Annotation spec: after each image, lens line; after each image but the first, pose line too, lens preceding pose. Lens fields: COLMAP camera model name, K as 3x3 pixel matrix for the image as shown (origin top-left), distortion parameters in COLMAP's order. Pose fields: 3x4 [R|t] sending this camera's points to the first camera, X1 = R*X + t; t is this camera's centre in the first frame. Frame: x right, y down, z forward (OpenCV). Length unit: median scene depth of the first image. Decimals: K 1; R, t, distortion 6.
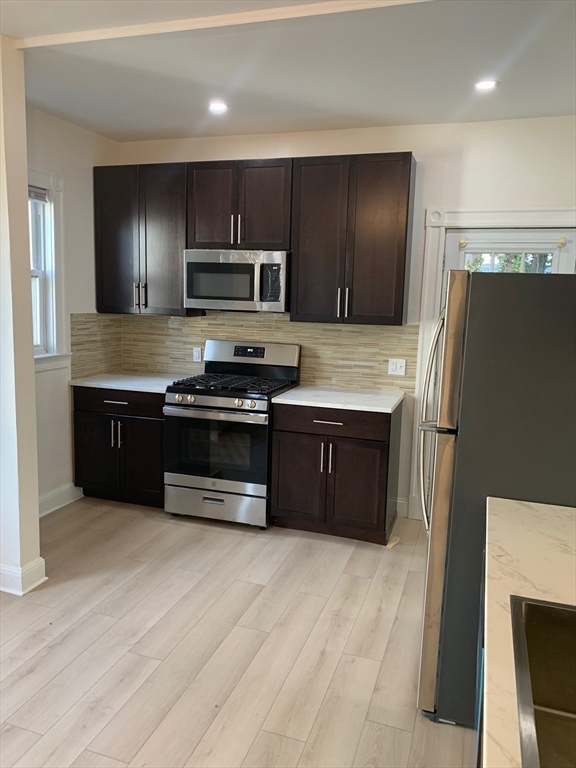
lens RADIAL K [[589.5, 0, 288.4], [0, 589.5, 382.9], [0, 0, 1]] dist [0.027776, -0.027823]
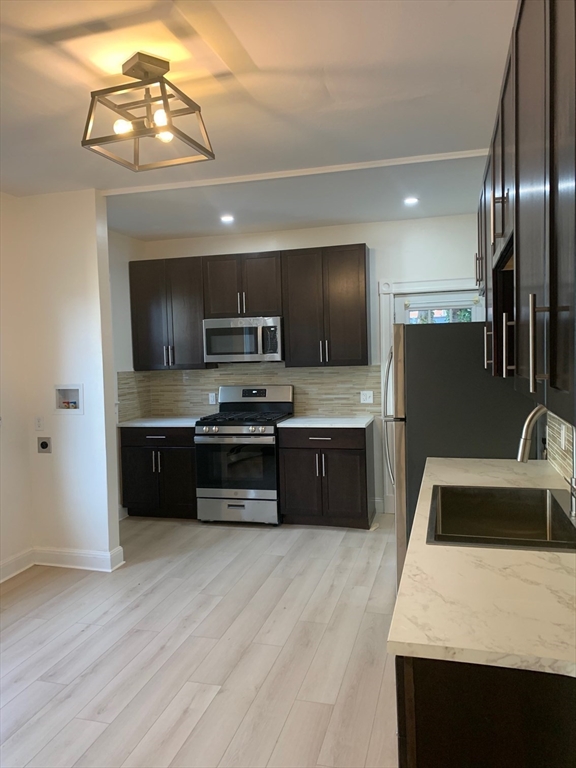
lens RADIAL K [[589.5, 0, 287.0], [0, 589.5, 383.4], [0, 0, 1]] dist [0.027776, -0.027823]
pose [[0.996897, -0.059304, 0.051755, -0.067628], [0.064212, 0.993016, -0.098974, 0.066746], [-0.045524, 0.101990, 0.993743, -0.342231]]
